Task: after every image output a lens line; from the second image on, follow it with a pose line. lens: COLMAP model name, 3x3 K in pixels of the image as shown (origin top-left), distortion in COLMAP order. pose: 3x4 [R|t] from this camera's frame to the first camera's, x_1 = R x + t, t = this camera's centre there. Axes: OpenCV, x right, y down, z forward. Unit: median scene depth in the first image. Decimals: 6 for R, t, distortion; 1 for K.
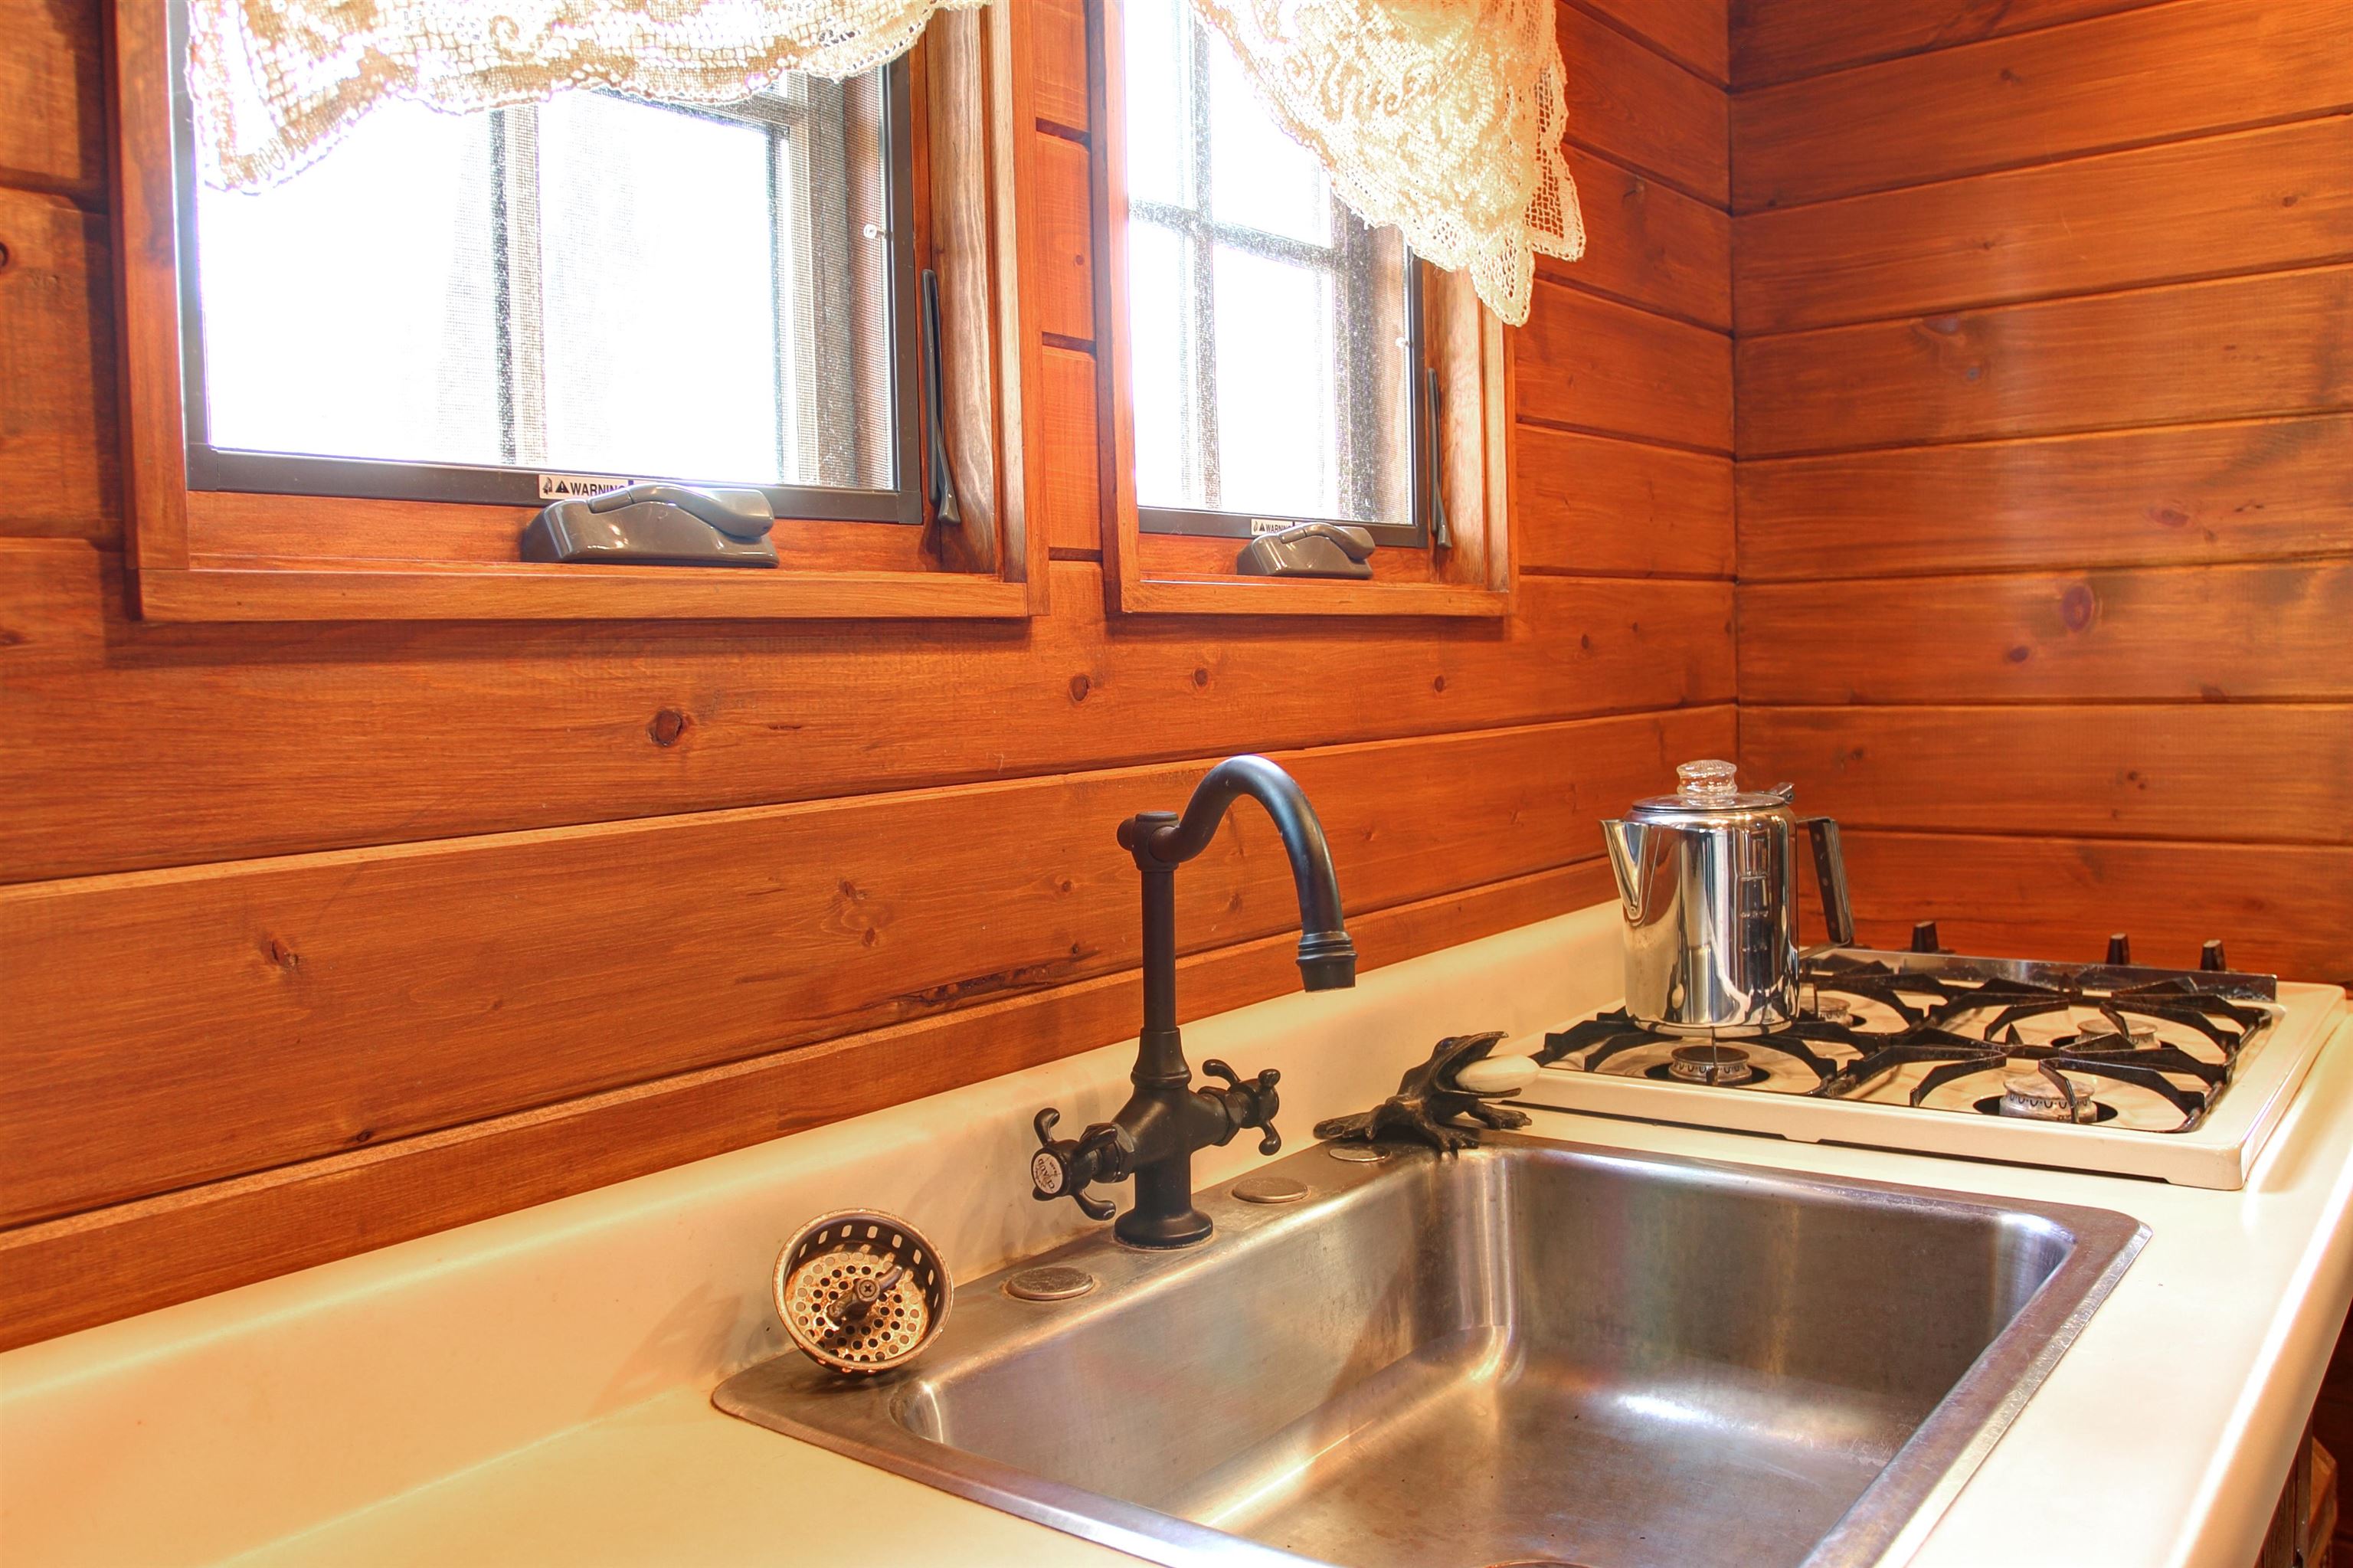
lens RADIAL K [[1905.8, 0, 1176.5], [0, 1905.8, 784.0], [0, 0, 1]] dist [-0.056672, -0.000586]
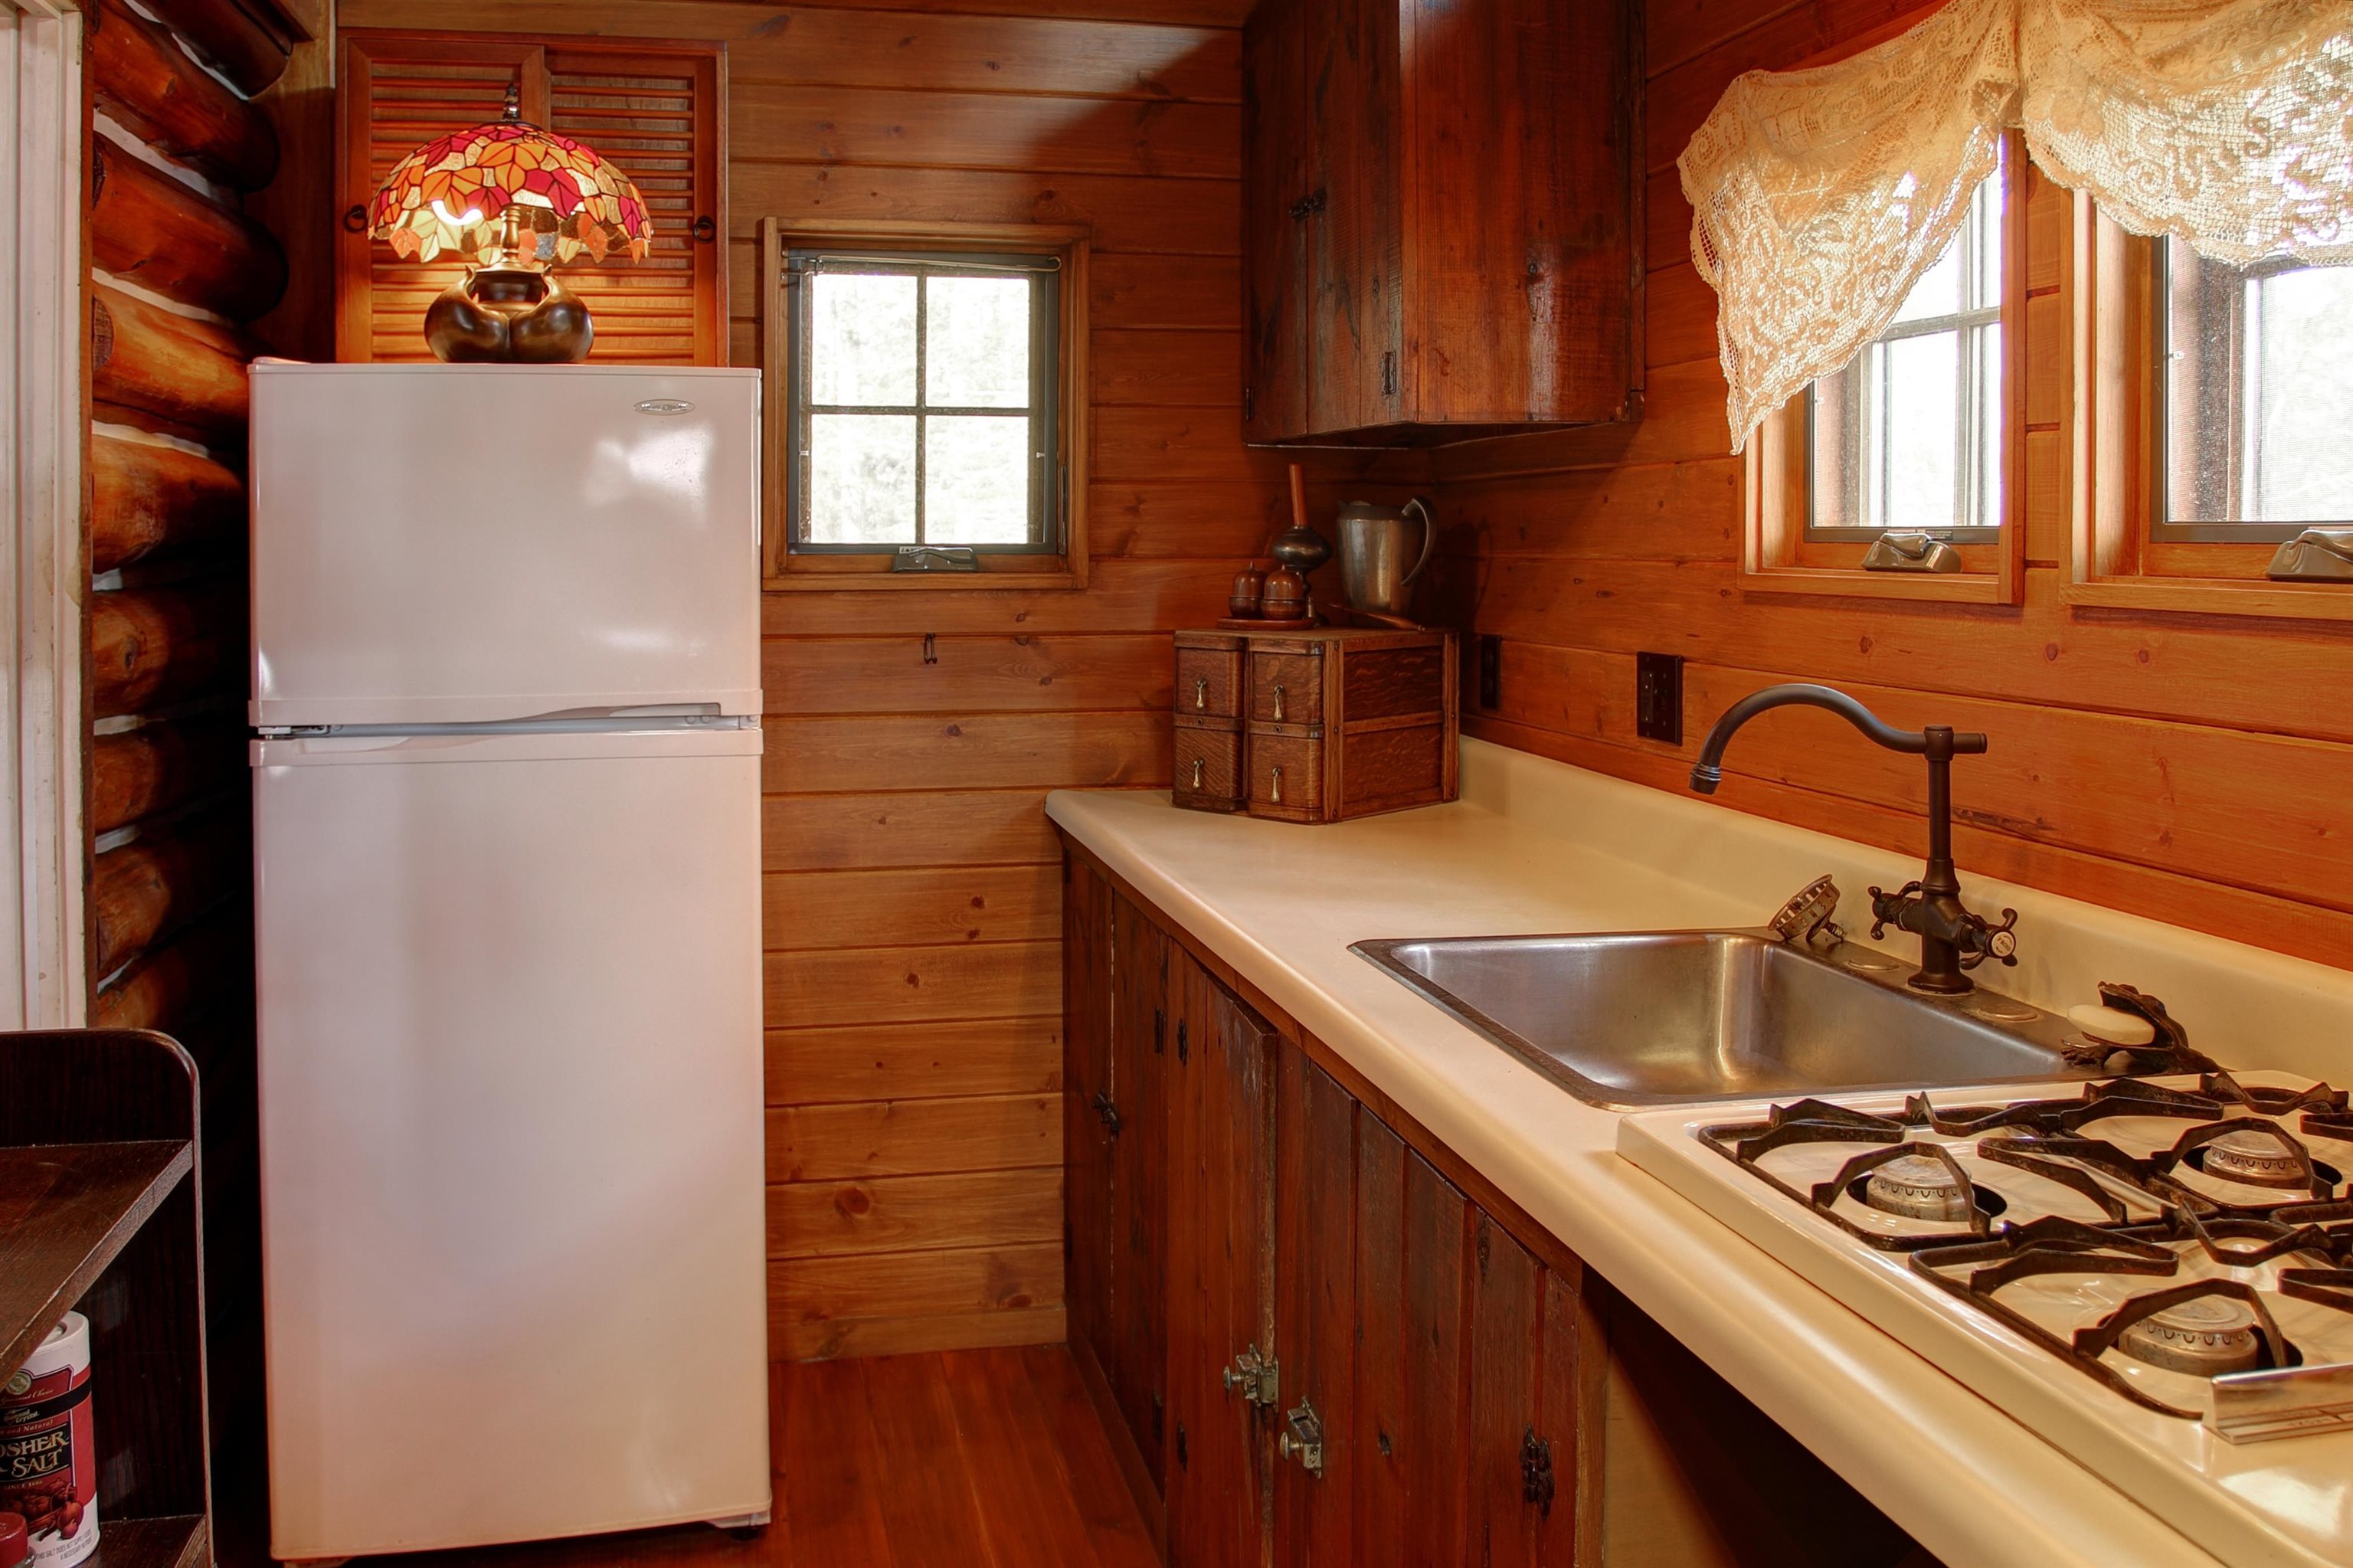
lens RADIAL K [[2090.6, 0, 1176.5], [0, 2090.6, 784.0], [0, 0, 1]] dist [-0.058159, 0.014174]
pose [[-0.638469, 0.119724, -0.760279, 1.541798], [-0.032827, 0.982692, 0.182316, -0.208382], [0.768948, 0.141361, -0.623488, 1.394625]]
